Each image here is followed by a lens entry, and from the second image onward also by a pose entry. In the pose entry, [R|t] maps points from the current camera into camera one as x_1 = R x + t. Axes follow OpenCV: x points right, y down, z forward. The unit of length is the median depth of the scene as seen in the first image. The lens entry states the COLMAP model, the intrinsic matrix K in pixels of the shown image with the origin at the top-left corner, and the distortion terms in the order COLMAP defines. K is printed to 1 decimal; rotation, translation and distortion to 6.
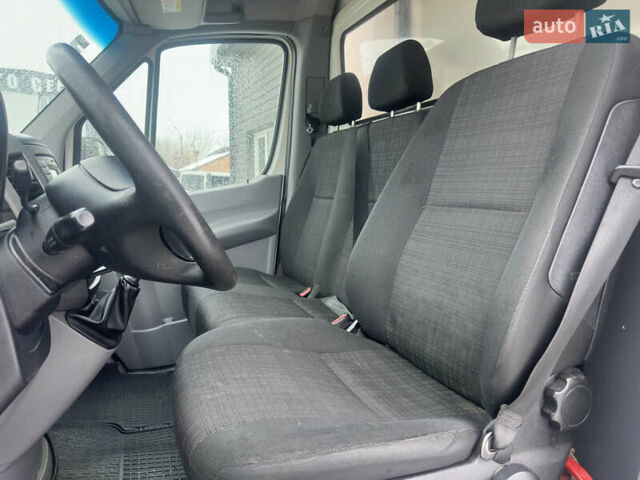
lens RADIAL K [[473.2, 0, 319.9], [0, 473.2, 239.1], [0, 0, 1]] dist [0.010228, 0.002583]
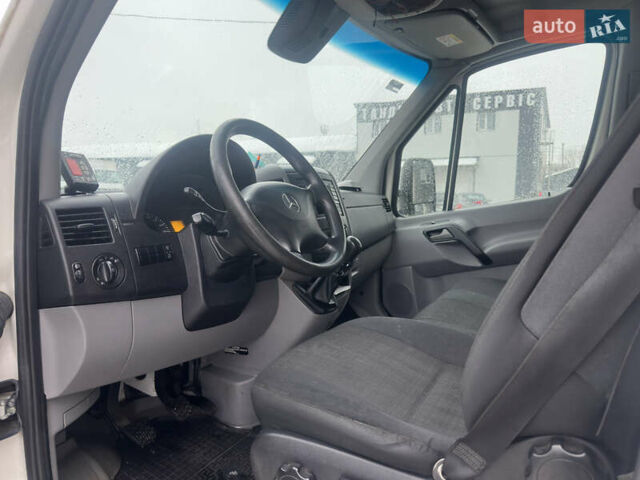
lens RADIAL K [[473.2, 0, 319.9], [0, 473.2, 239.9], [0, 0, 1]] dist [0.010228, 0.002583]
pose [[0.628616, 0.090097, -0.772479, 0.357830], [-0.098203, 0.994512, 0.036079, -0.023232], [0.771491, 0.053180, 0.634014, 0.053122]]
